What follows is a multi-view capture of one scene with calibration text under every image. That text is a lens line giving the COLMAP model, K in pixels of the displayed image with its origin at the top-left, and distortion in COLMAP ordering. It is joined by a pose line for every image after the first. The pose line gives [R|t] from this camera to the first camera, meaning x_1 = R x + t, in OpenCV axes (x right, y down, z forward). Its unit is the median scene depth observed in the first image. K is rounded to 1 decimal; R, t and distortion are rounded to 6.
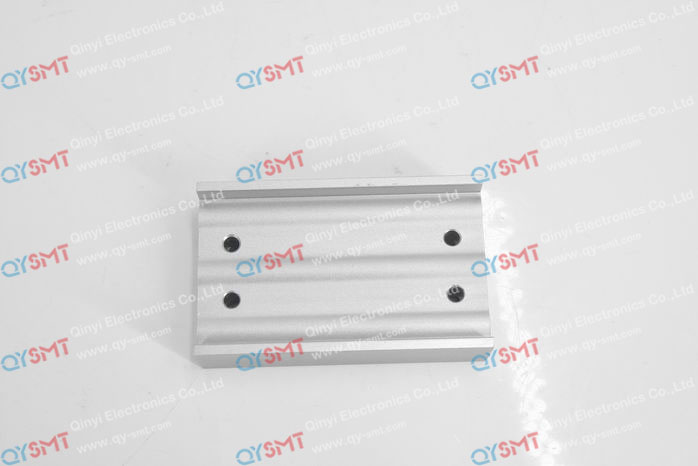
lens RADIAL K [[1147.7, 0, 349.0], [0, 1147.7, 233.0], [0, 0, 1]] dist [-0.001191, -0.010785]
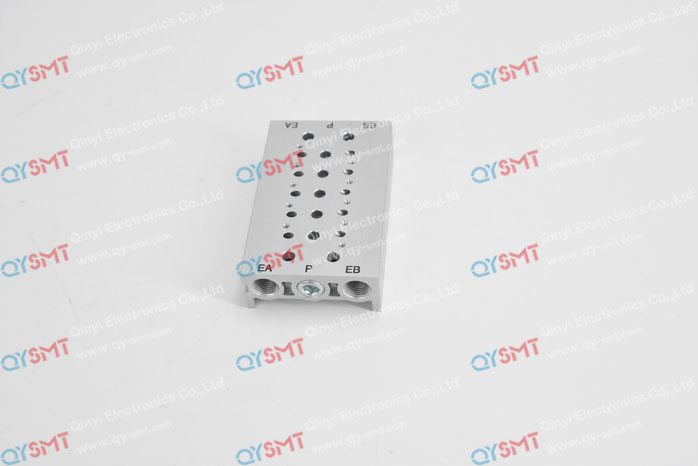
lens RADIAL K [[1147.7, 0, 349.0], [0, 1147.7, 233.0], [0, 0, 1]] dist [-0.001191, -0.010785]
pose [[1.000000, 0.000024, -0.000004, -0.000006], [-0.000024, 1.000000, -0.000036, -0.327574], [0.000004, 0.000036, 1.000000, 0.000071]]
